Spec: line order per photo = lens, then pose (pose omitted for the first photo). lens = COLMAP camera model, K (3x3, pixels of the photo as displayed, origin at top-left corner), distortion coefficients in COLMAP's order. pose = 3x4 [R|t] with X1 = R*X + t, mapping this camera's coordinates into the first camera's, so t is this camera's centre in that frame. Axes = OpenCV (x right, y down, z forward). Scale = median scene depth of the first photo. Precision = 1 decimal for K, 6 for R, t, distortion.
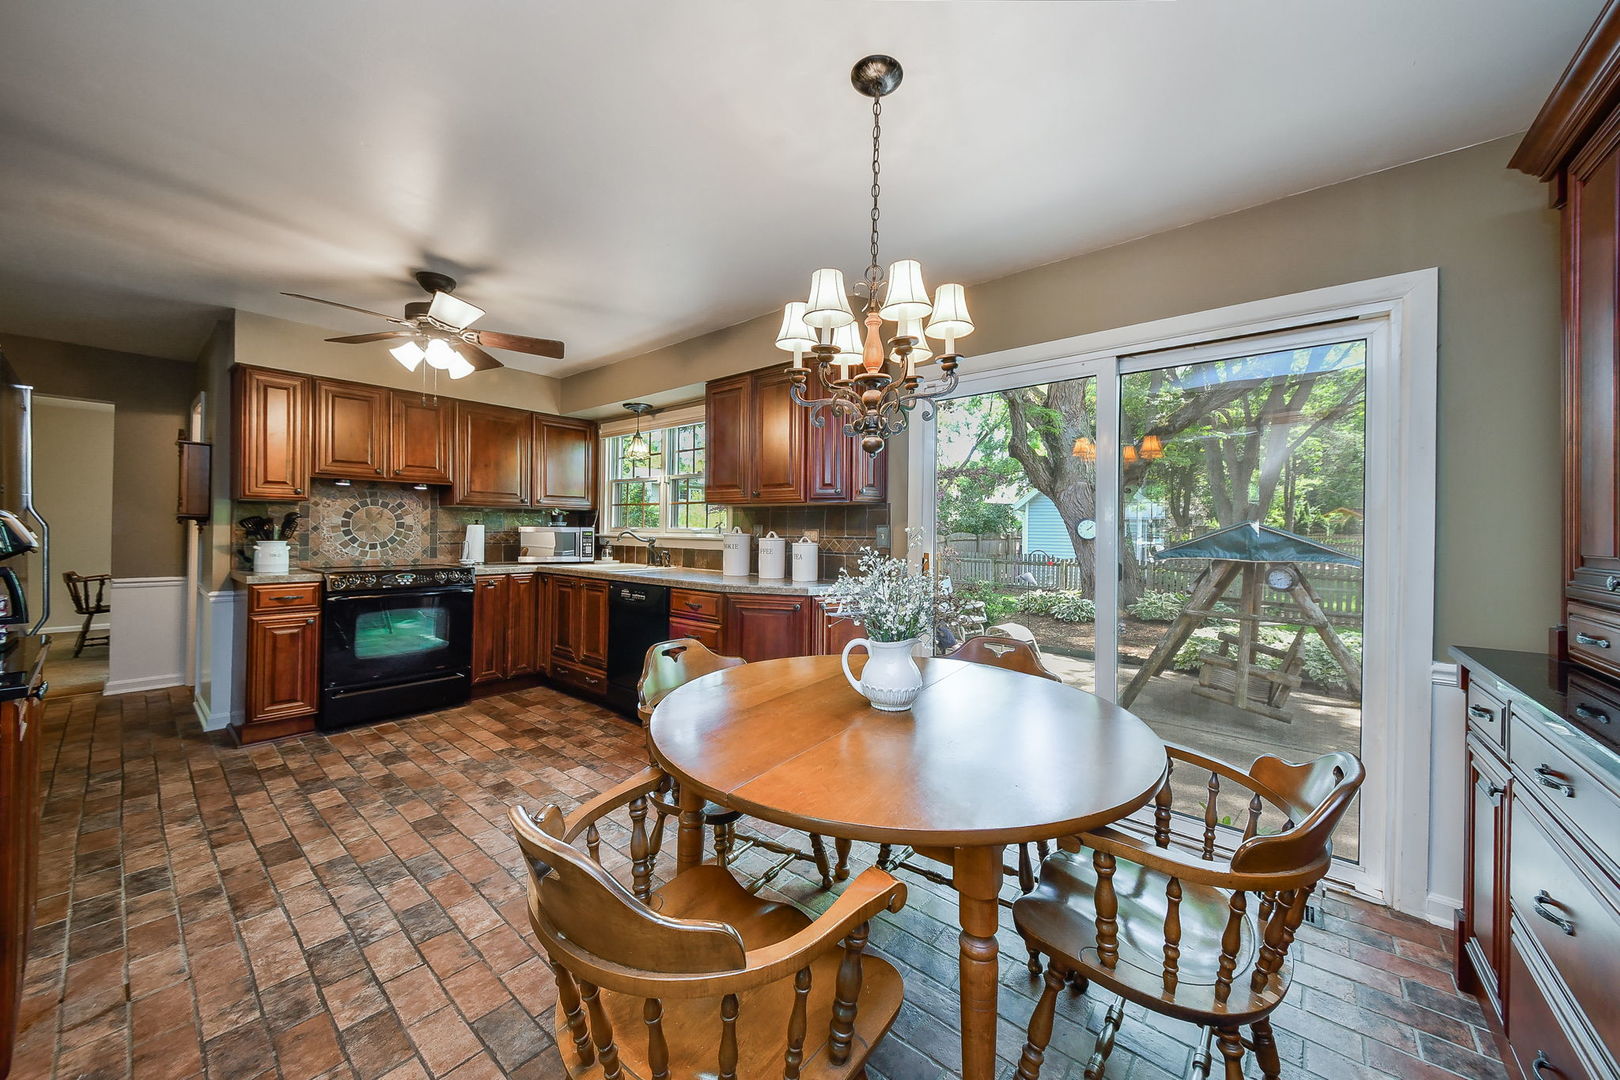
lens RADIAL K [[642.7, 0, 902.4], [0, 642.7, 532.7], [0, 0, 1]] dist [-0.000214, -0.012892]
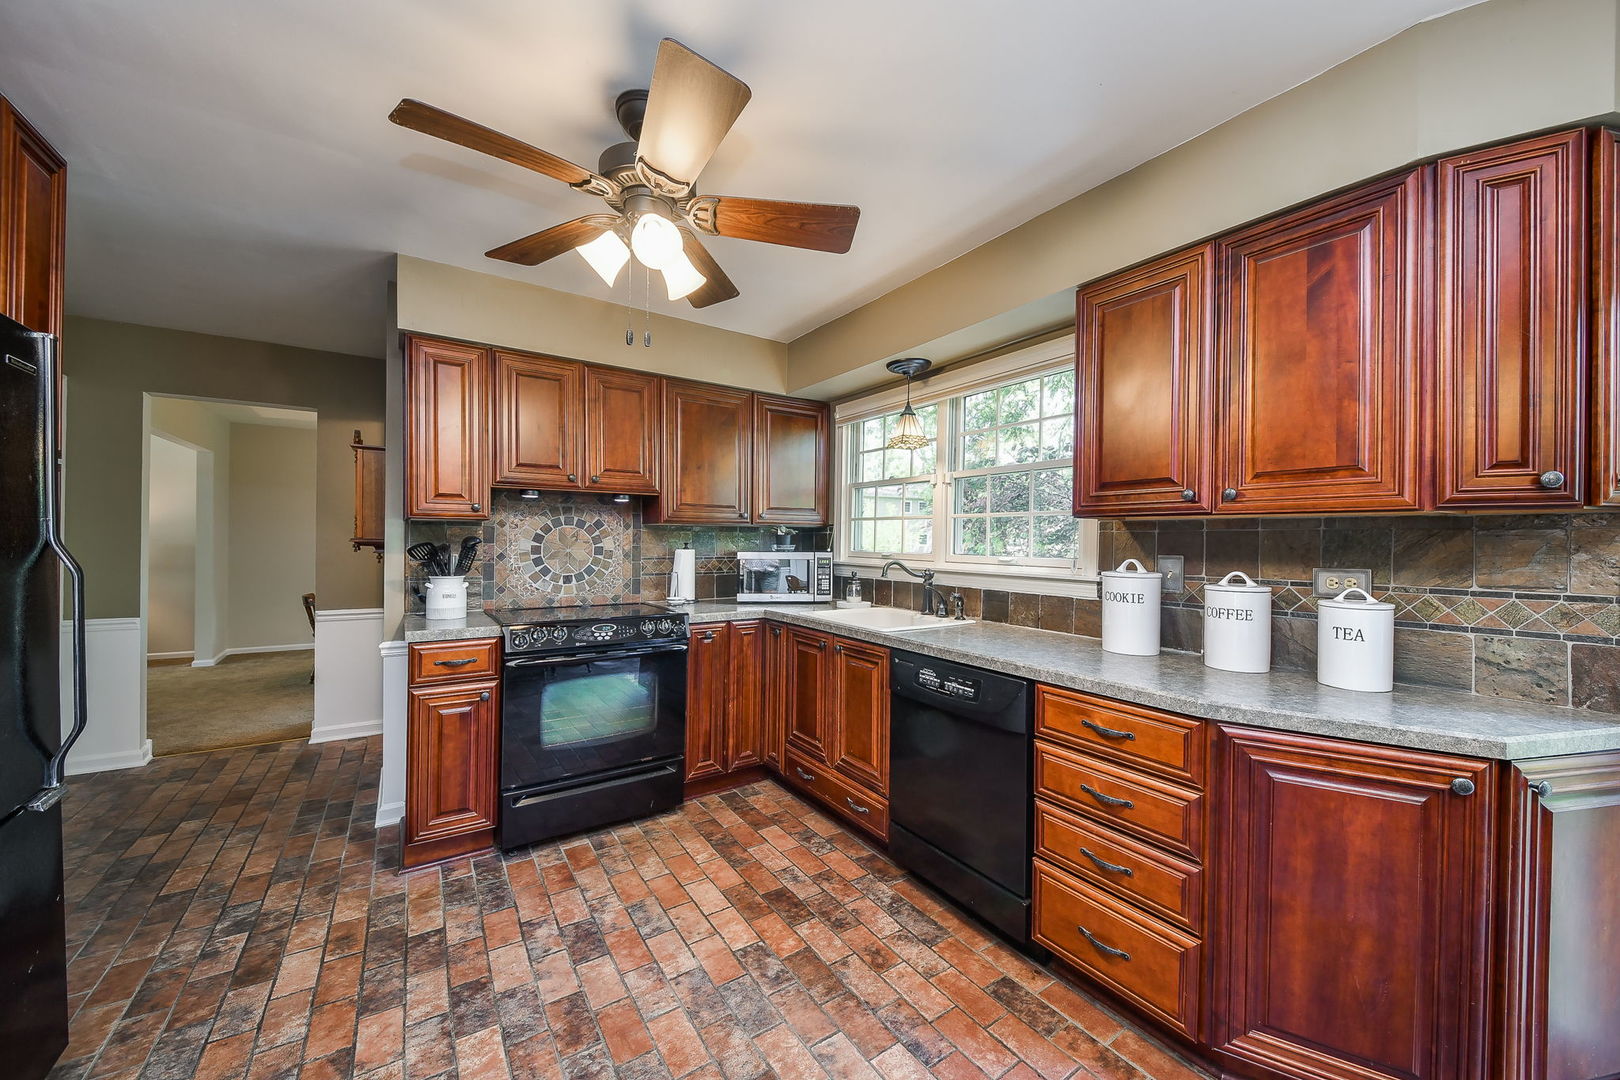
lens RADIAL K [[586.4, 0, 810.0], [0, 586.4, 540.0], [0, 0, 1]] dist [0.000327, -0.023392]
pose [[0.946200, -0.000756, -0.323580, -0.345198], [0.001302, 0.999998, 0.001471, -0.026299], [0.323579, -0.001814, 0.946200, 0.452437]]
